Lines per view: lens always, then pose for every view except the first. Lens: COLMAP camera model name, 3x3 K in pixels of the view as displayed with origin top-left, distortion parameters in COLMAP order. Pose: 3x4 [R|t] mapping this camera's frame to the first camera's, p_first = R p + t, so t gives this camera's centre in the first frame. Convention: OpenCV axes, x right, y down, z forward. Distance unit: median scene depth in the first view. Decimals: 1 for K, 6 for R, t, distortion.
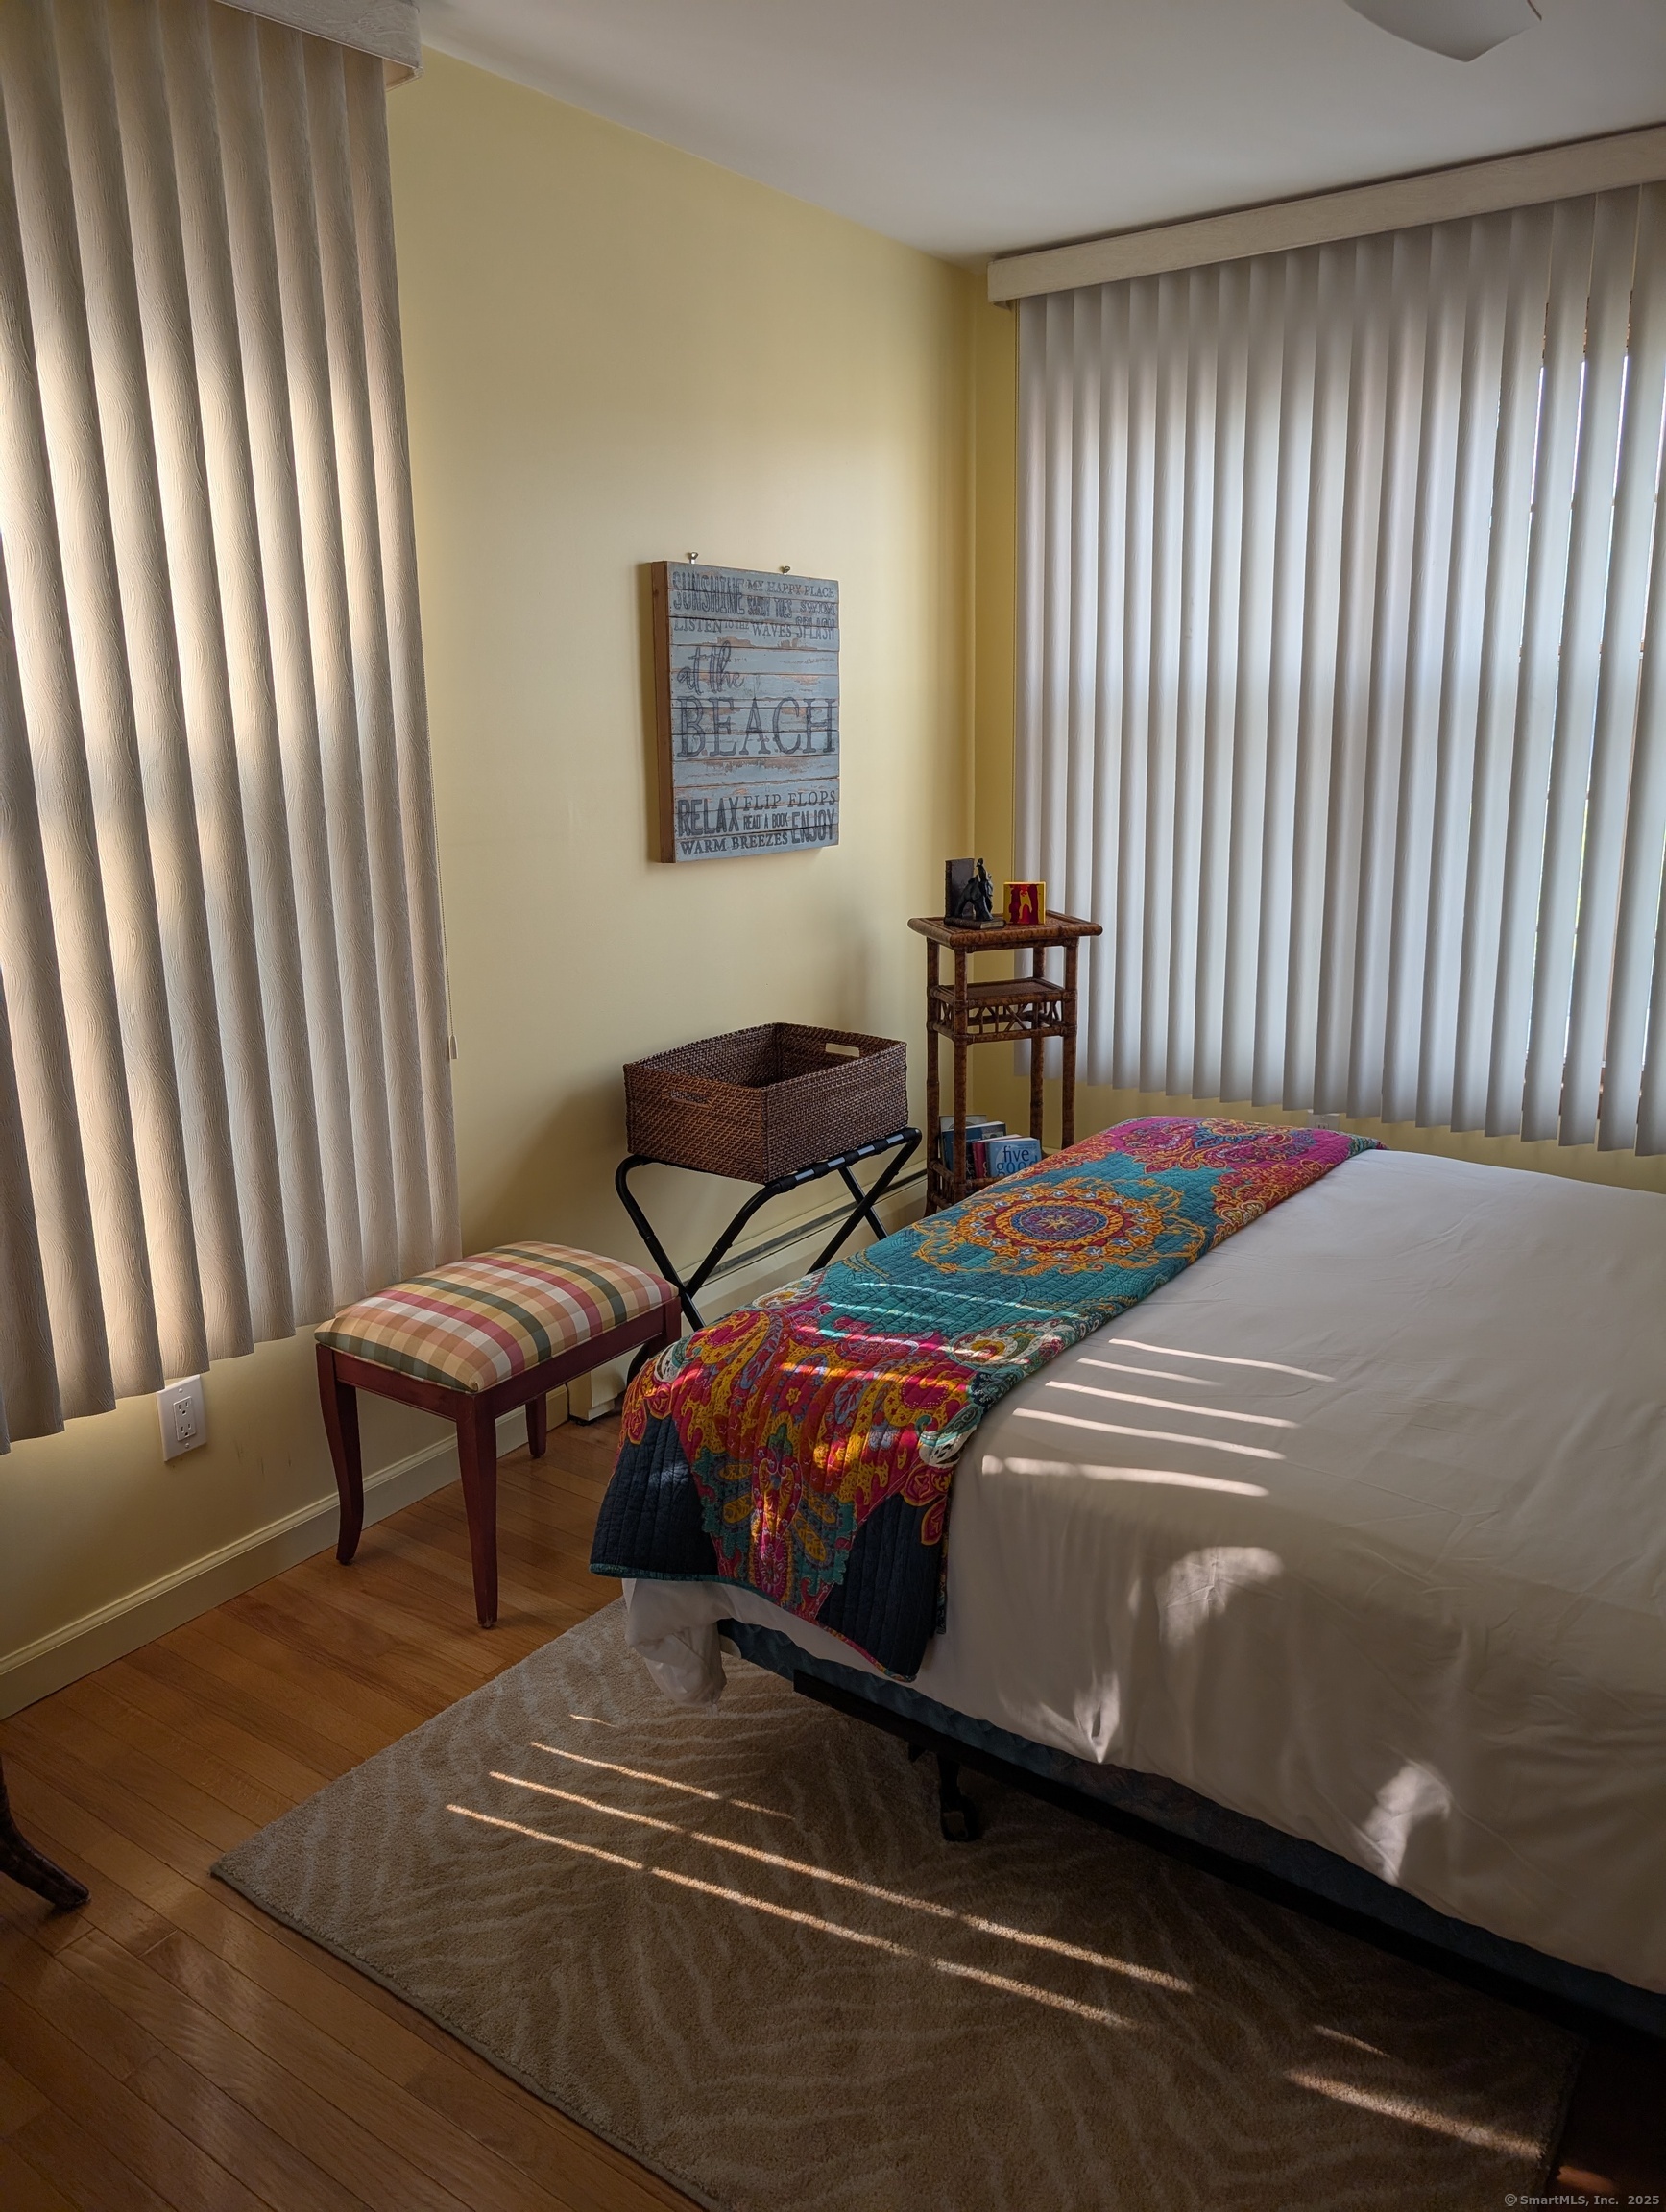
lens RADIAL K [[1593.9, 0, 833.0], [0, 1593.9, 1106.0], [0, 0, 1]] dist [0.012851, -0.012304]
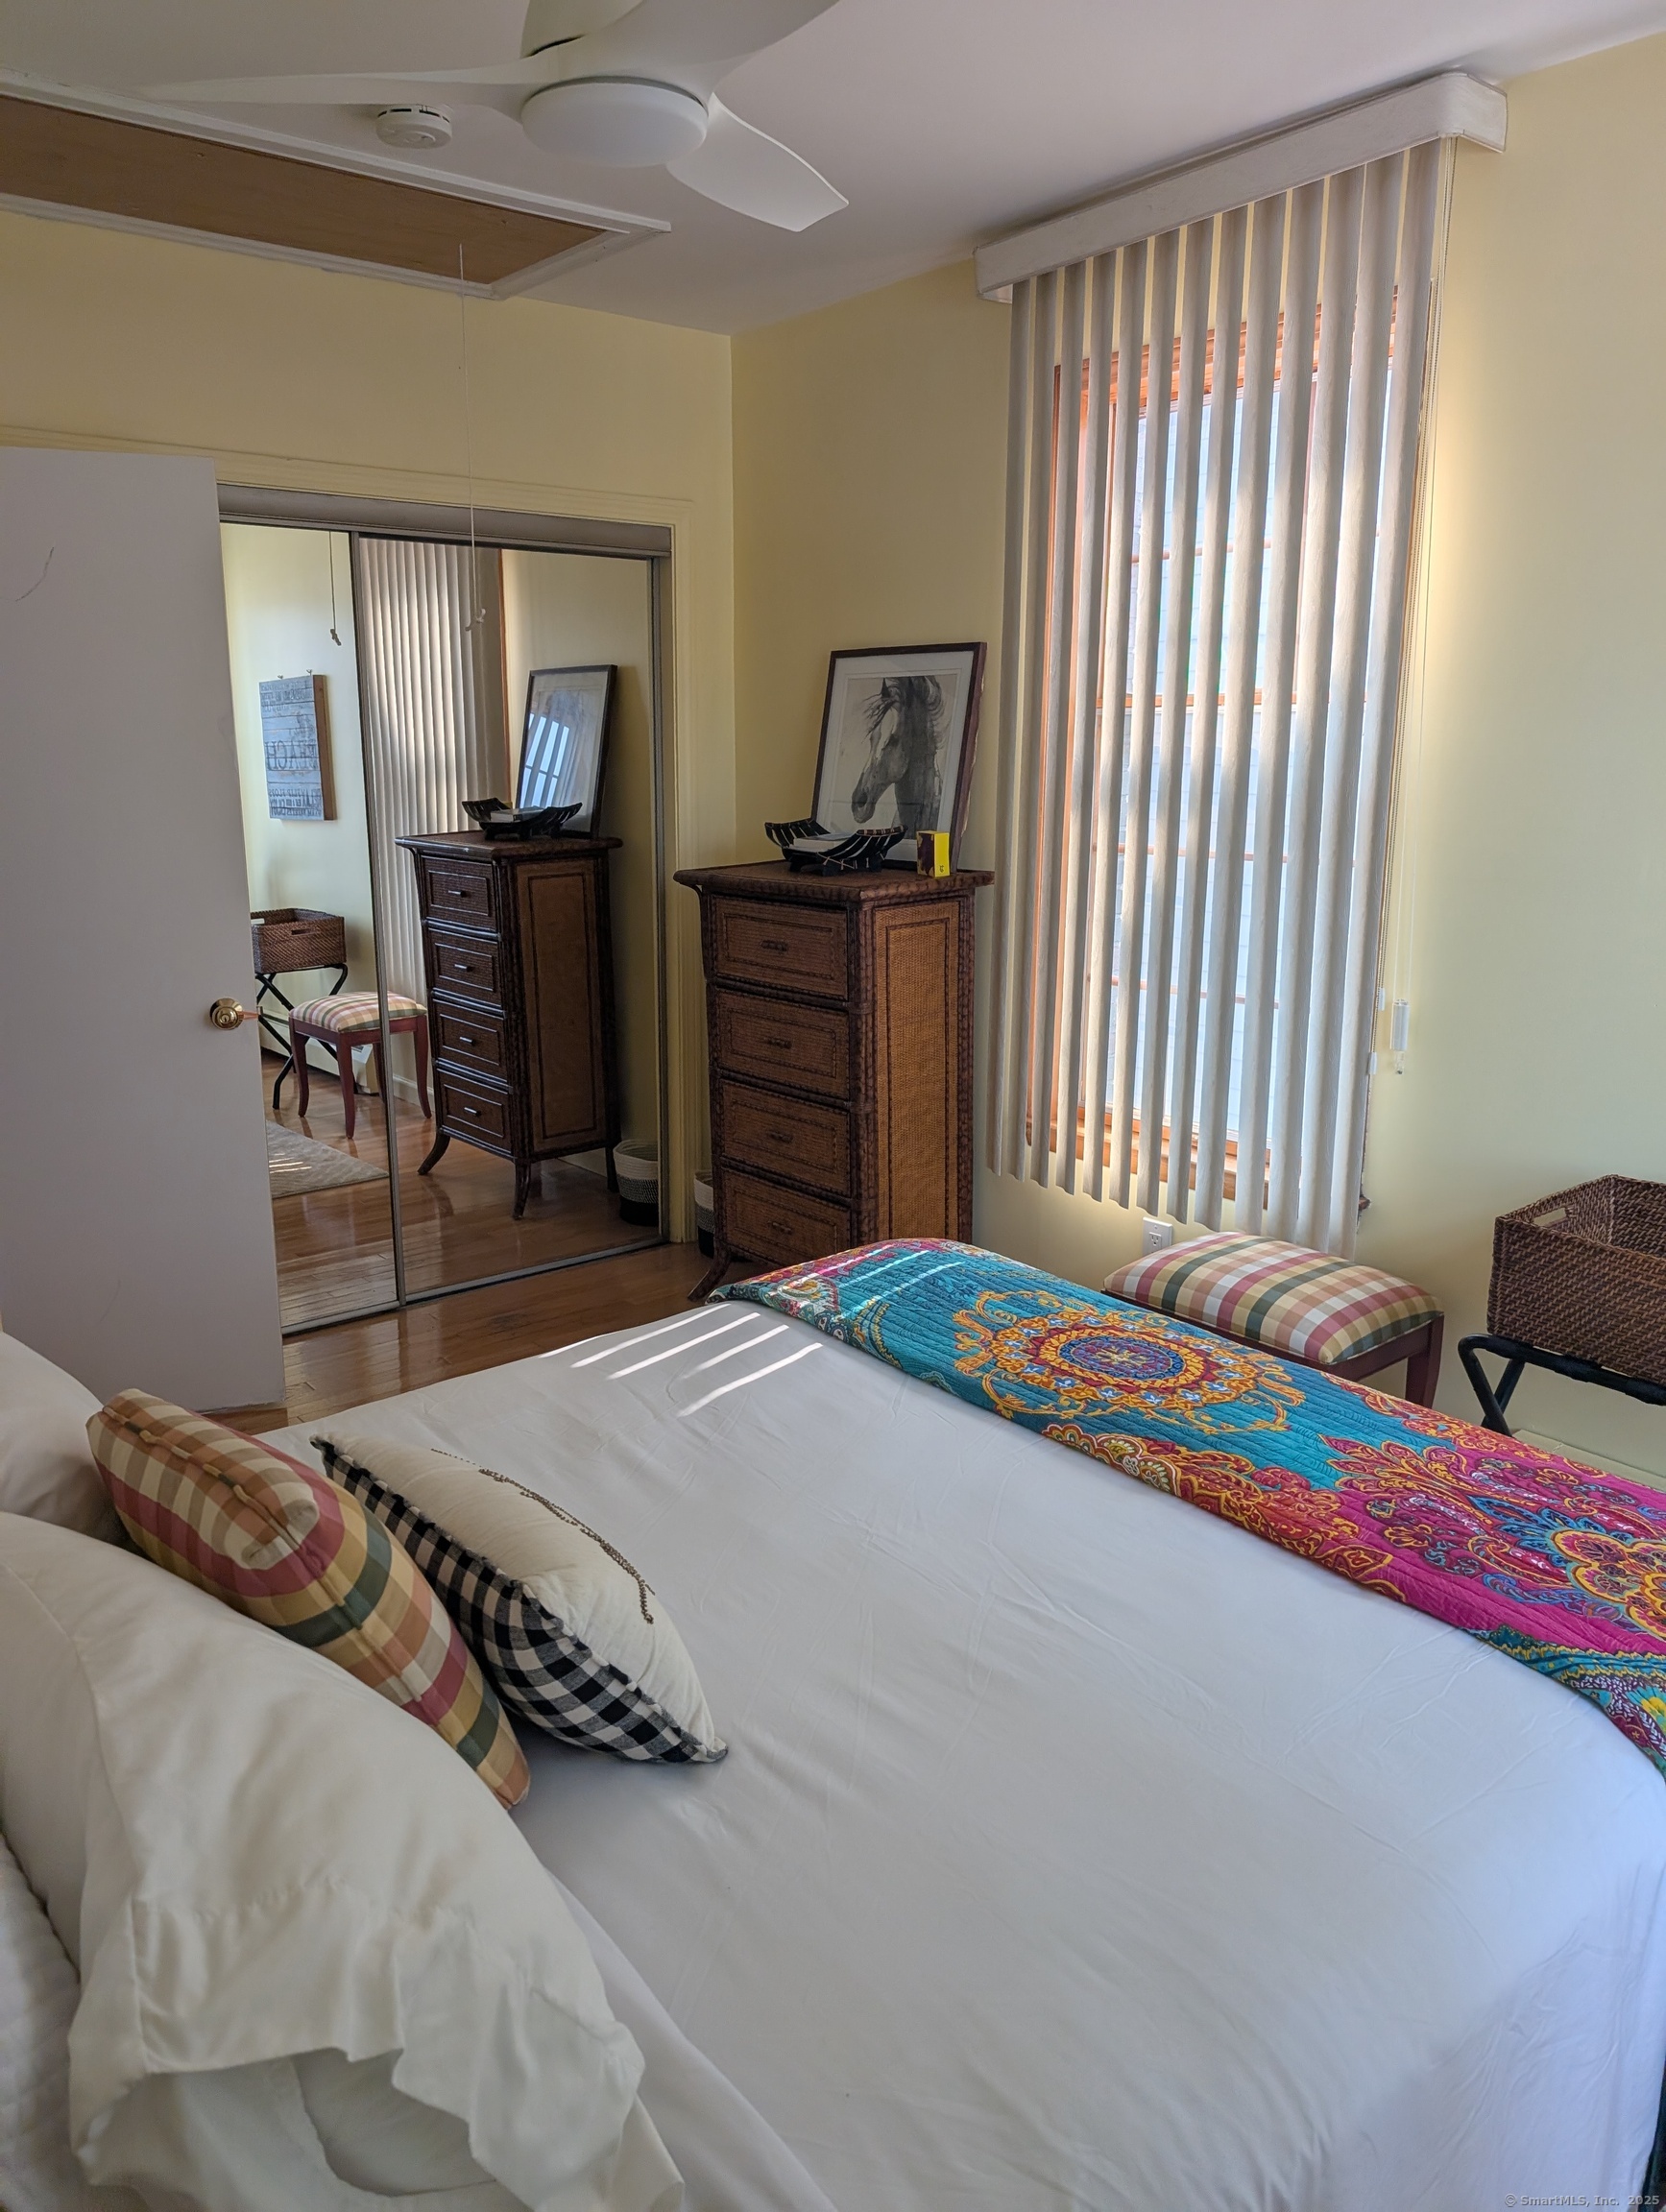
lens RADIAL K [[1665.5, 0, 833.0], [0, 1665.5, 1106.0], [0, 0, 1]] dist [0.205010, -0.002006]
pose [[-0.269337, 0.234956, -0.933945, 1.188708], [-0.232729, 0.925160, 0.299862, -0.344099], [0.934502, 0.298120, -0.194499, 1.174514]]
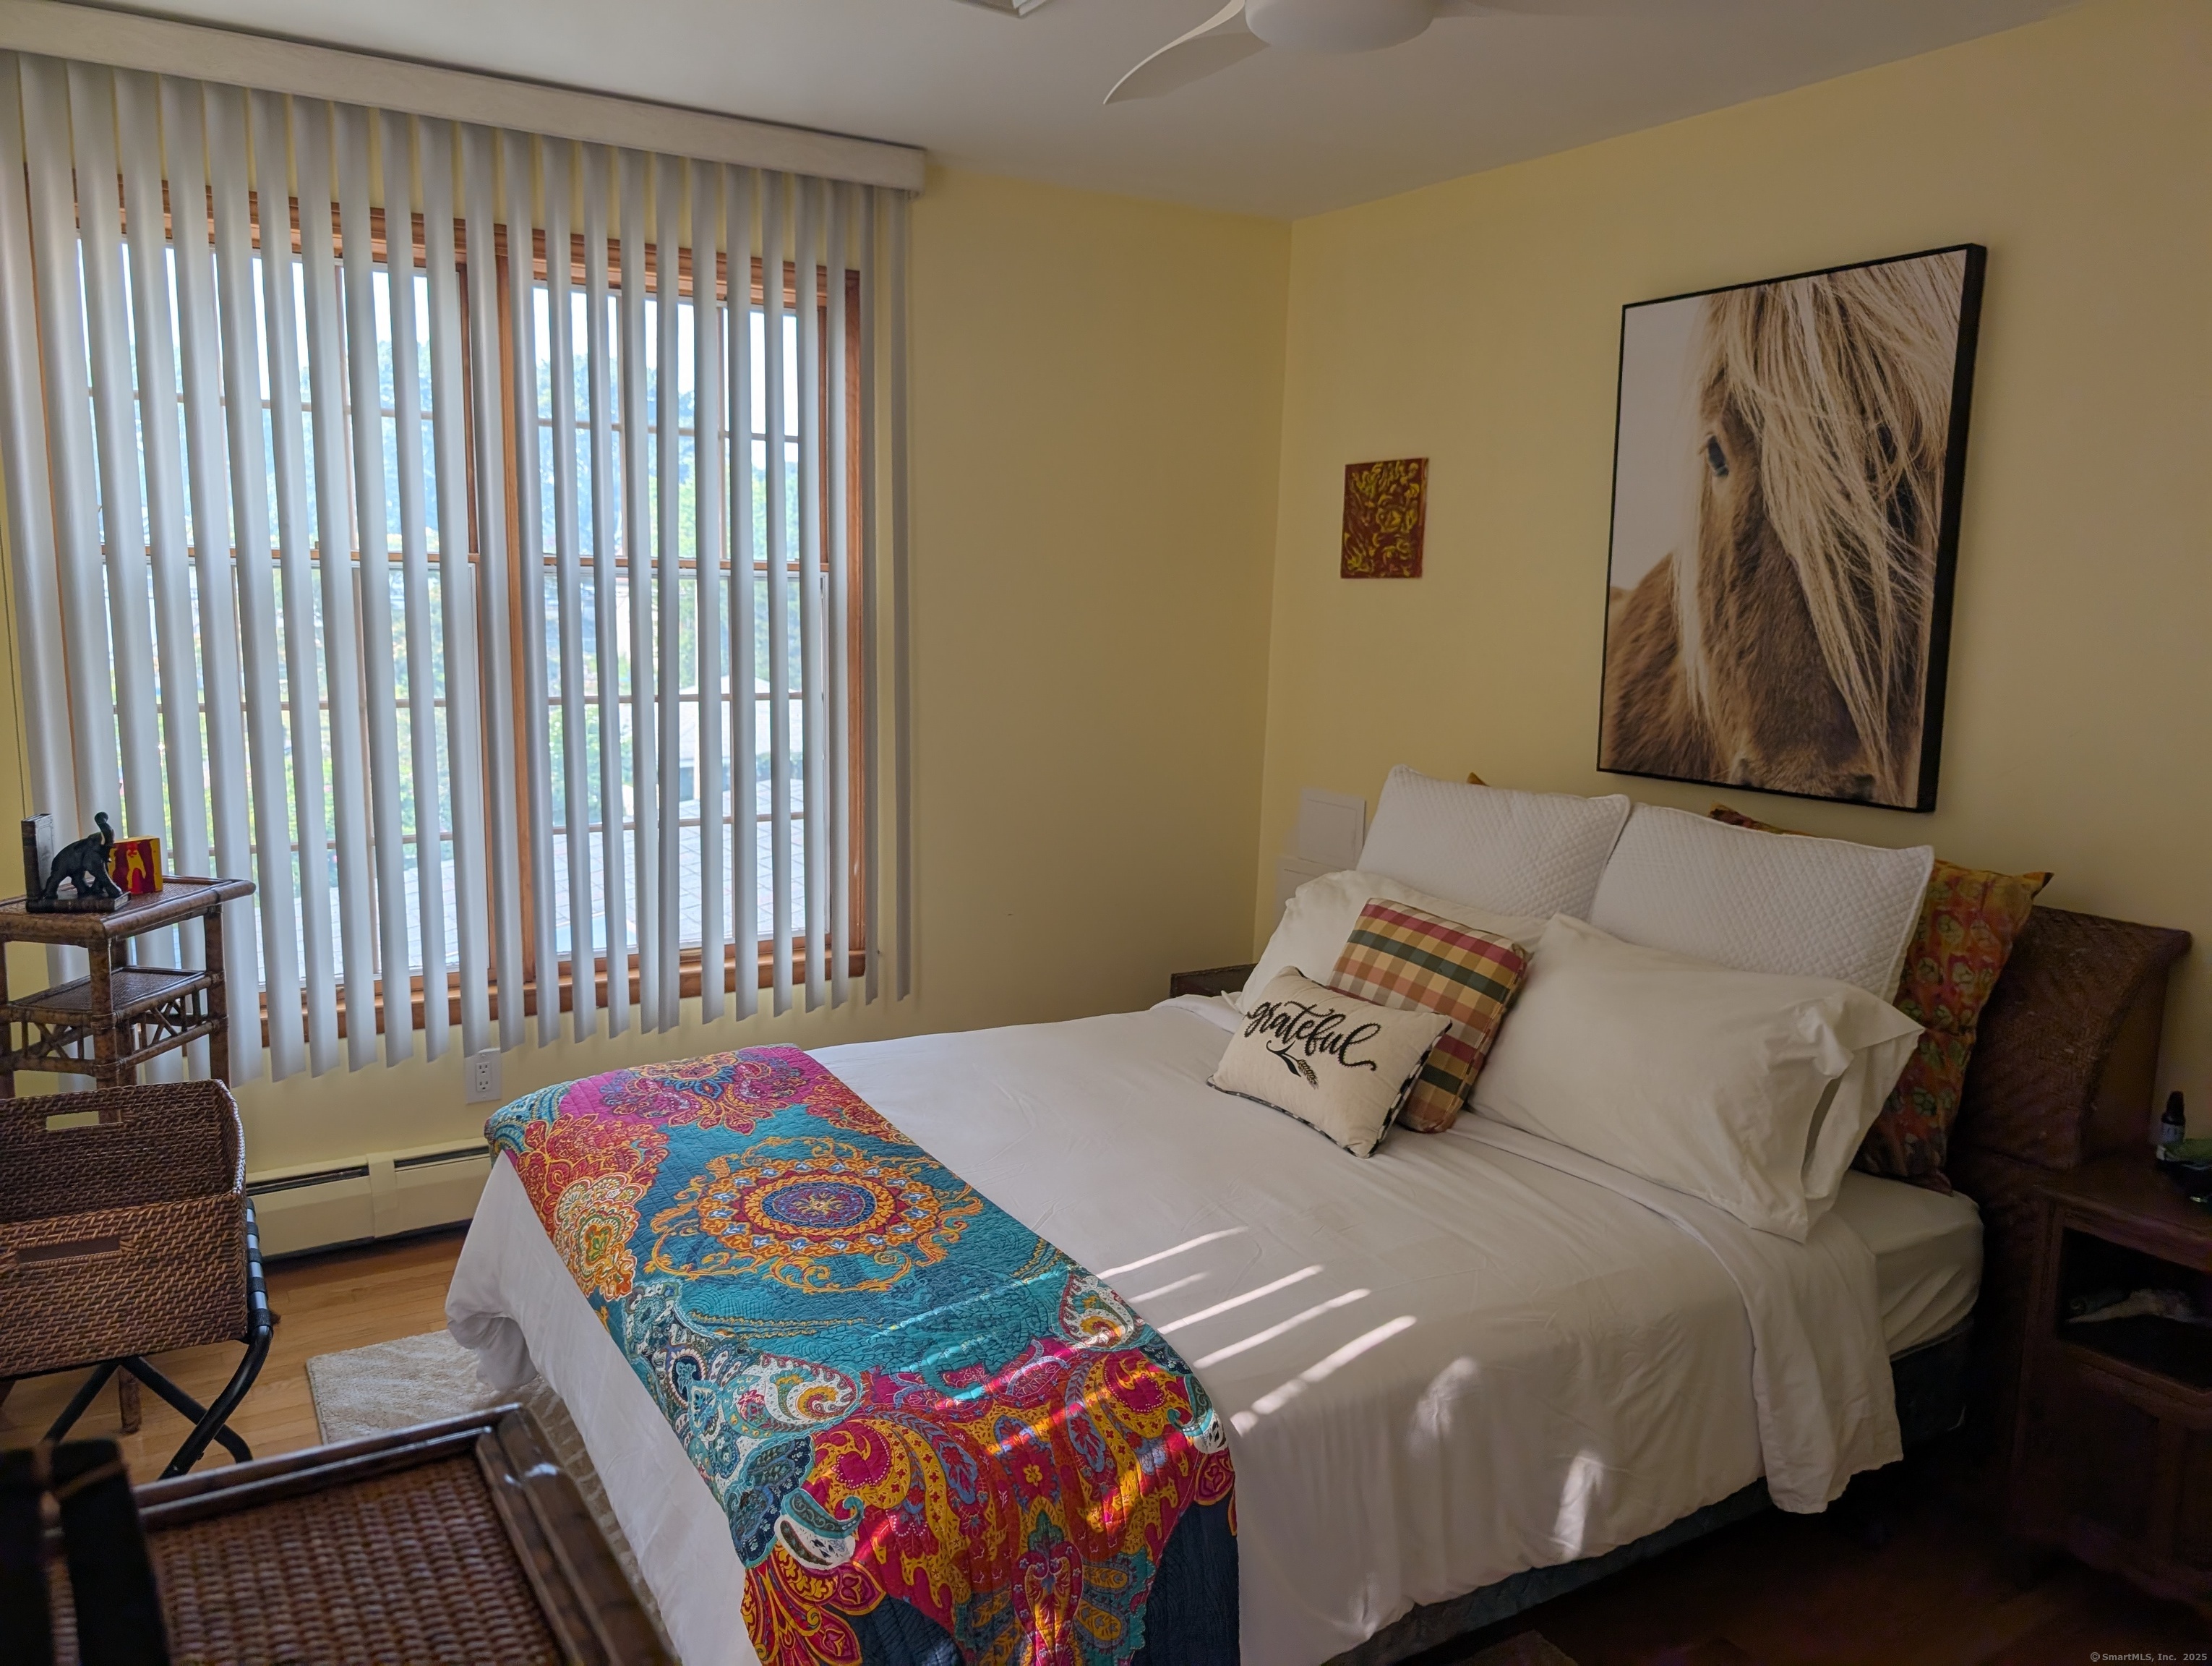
lens RADIAL K [[1594.0, 0, 1103.3], [0, 1594.0, 856.4], [0, 0, 1]] dist [0.012851, -0.012304]
pose [[0.401392, -0.135698, 0.905798, -0.678307], [0.195307, 0.978899, 0.060101, -0.165041], [-0.894841, 0.152785, 0.419425, 0.541777]]
